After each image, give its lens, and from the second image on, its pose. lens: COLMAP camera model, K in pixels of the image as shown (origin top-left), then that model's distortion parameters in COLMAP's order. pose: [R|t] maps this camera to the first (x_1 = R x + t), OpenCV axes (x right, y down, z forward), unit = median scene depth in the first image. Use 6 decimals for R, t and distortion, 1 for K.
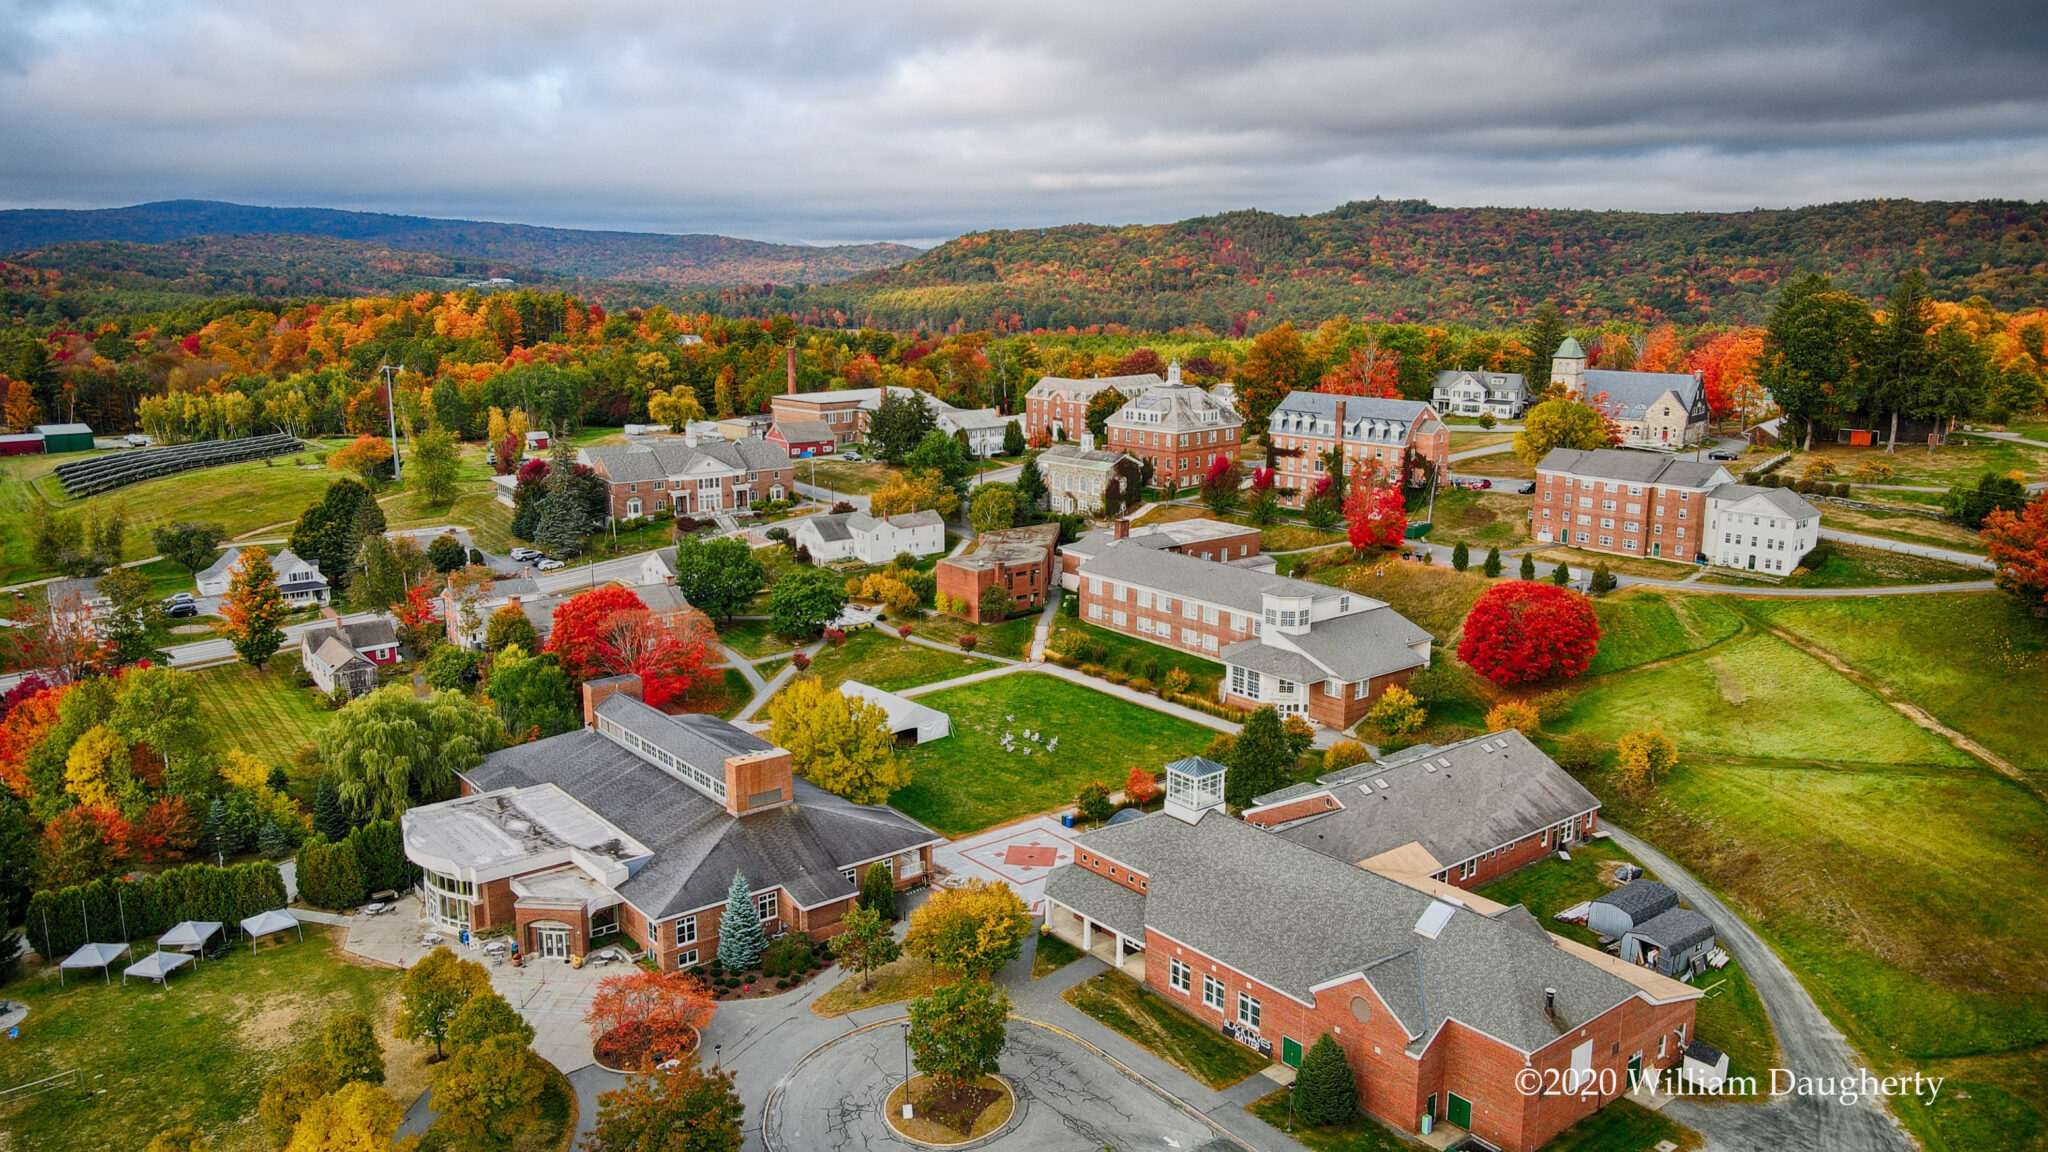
lens RADIAL K [[1499.0, 0, 1020.6], [0, 1499.0, 573.9], [0, 0, 1]] dist [0.007236, 0.007674]
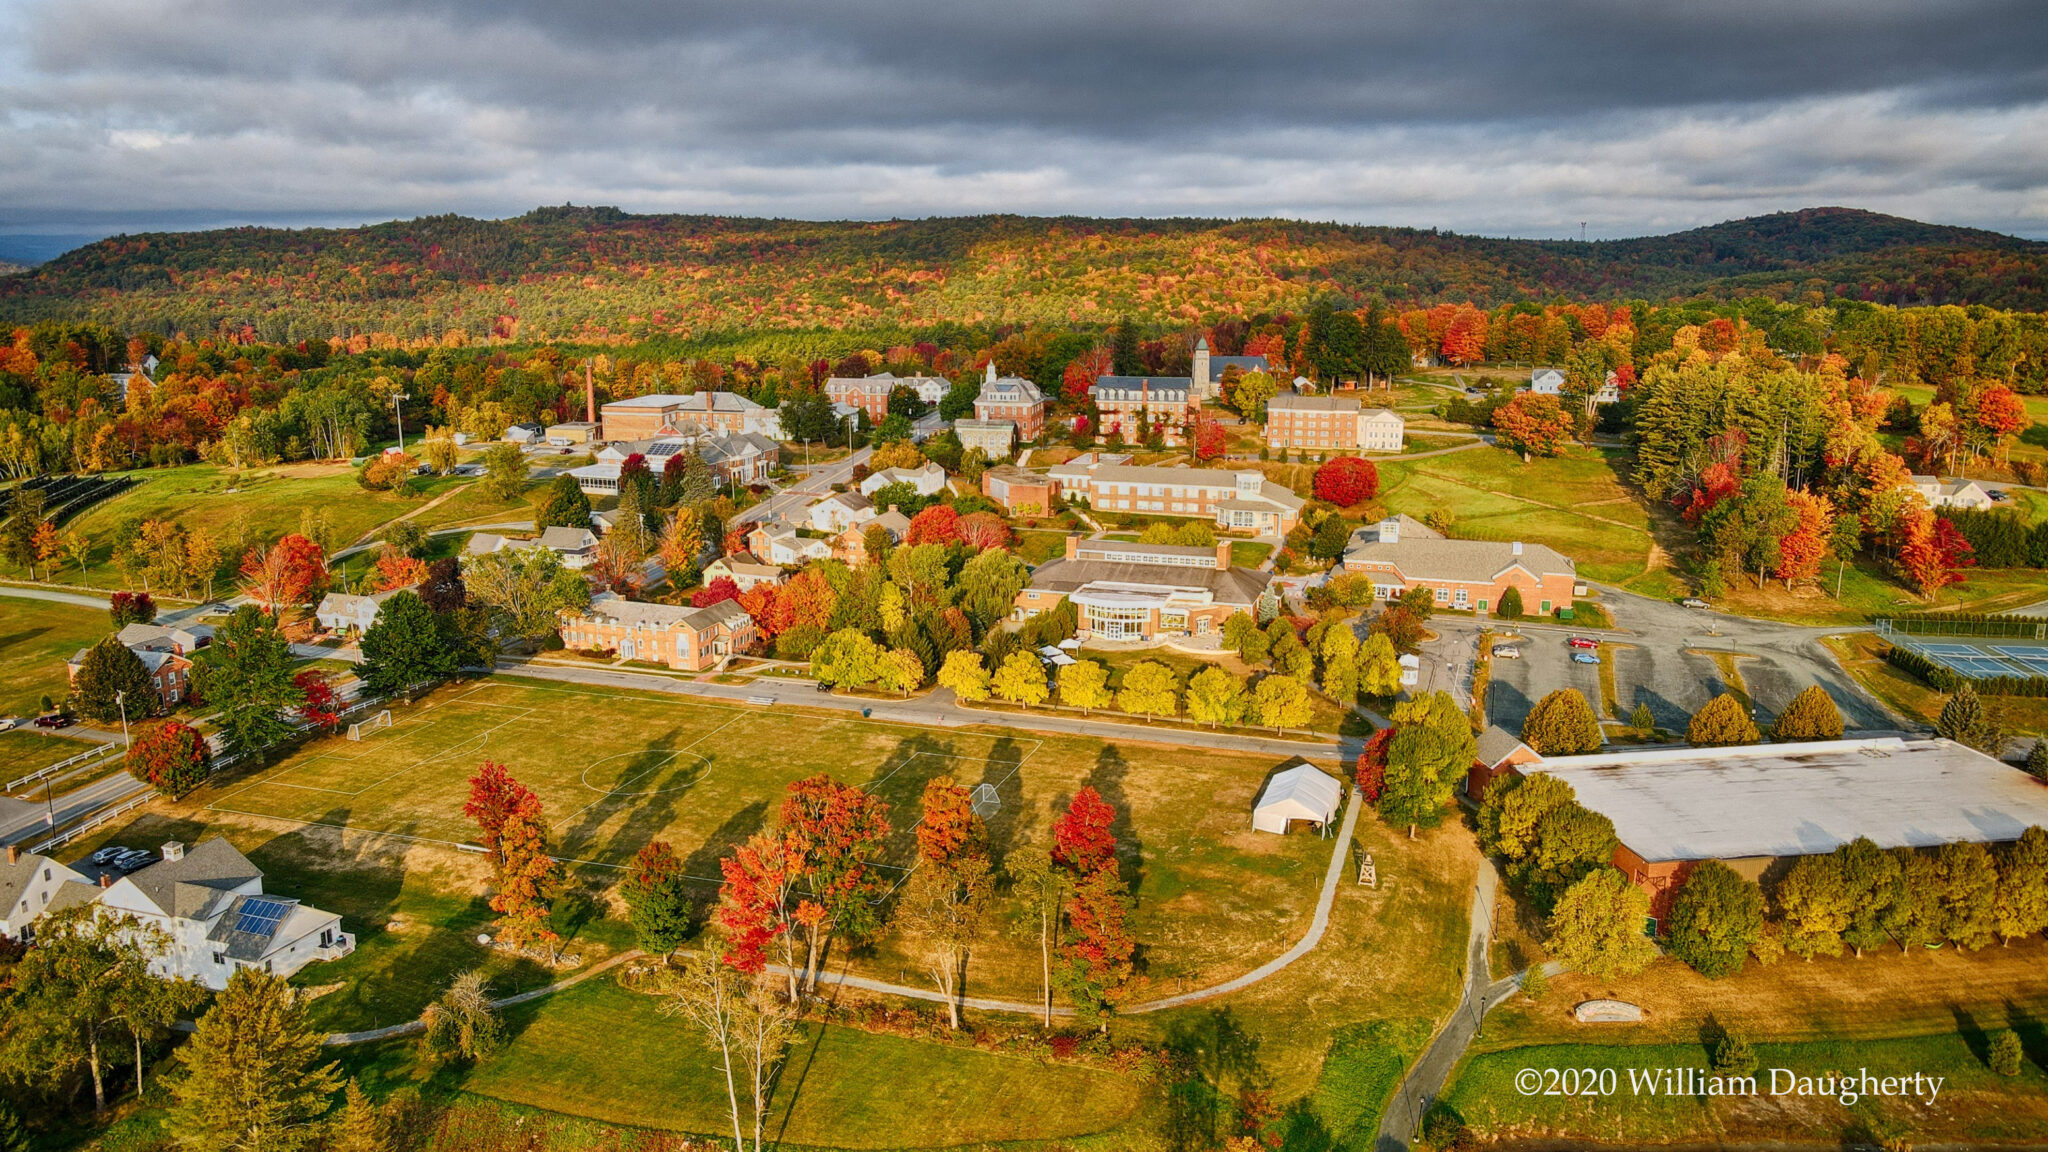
lens RADIAL K [[1499.0, 0, 1013.9], [0, 1499.0, 585.2], [0, 0, 1]] dist [0.007236, 0.007674]
pose [[0.837225, -0.123528, 0.532724, -0.812902], [0.118141, 0.992006, 0.044356, 0.024475], [-0.533944, 0.025801, 0.845126, -0.356998]]
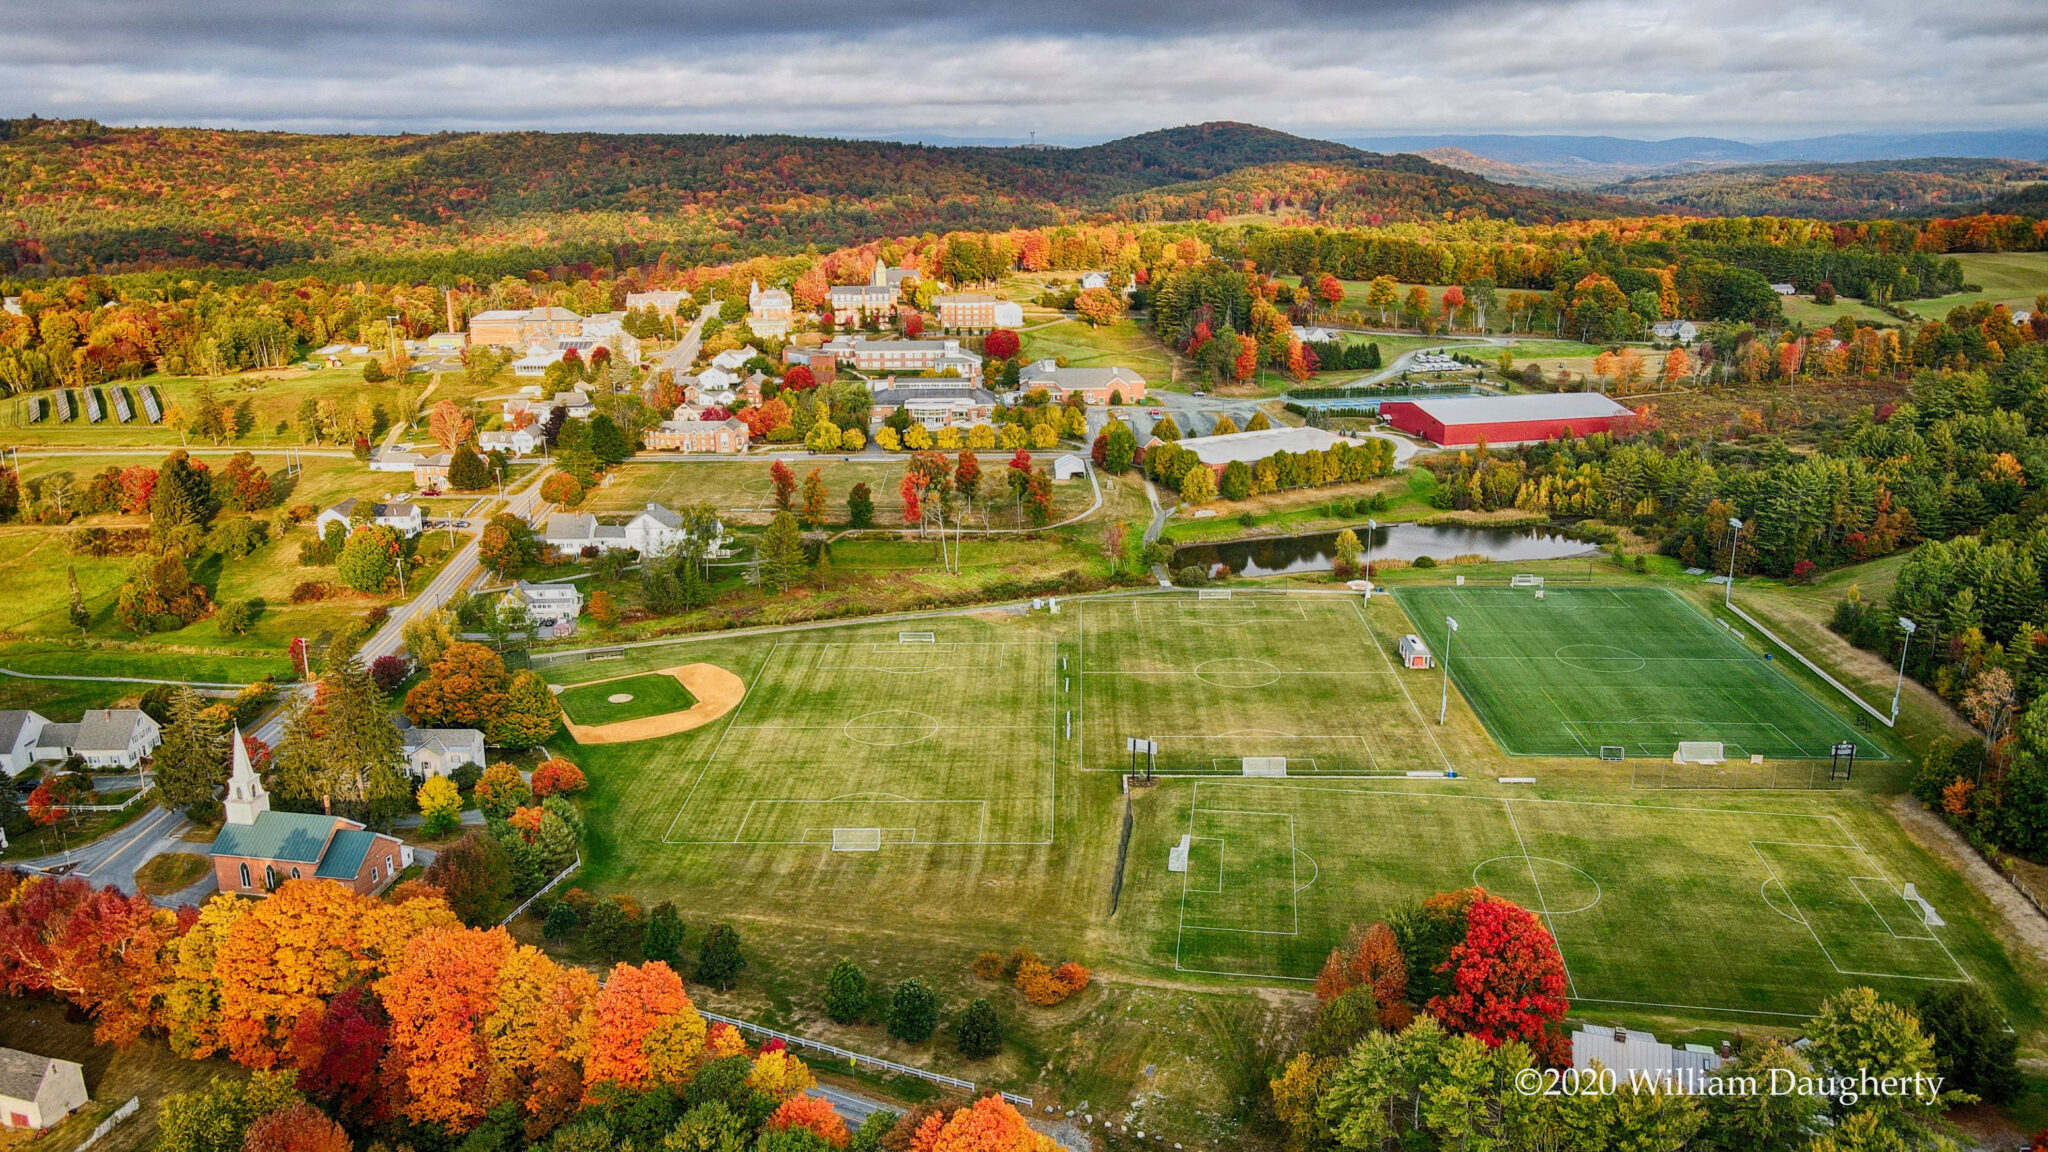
lens RADIAL K [[1499.0, 0, 1033.6], [0, 1499.0, 582.0], [0, 0, 1]] dist [0.007236, 0.007674]
pose [[0.585621, -0.231320, 0.776877, -1.726525], [0.174133, 0.971941, 0.158139, 0.026441], [-0.791660, 0.042670, 0.609470, -0.827145]]
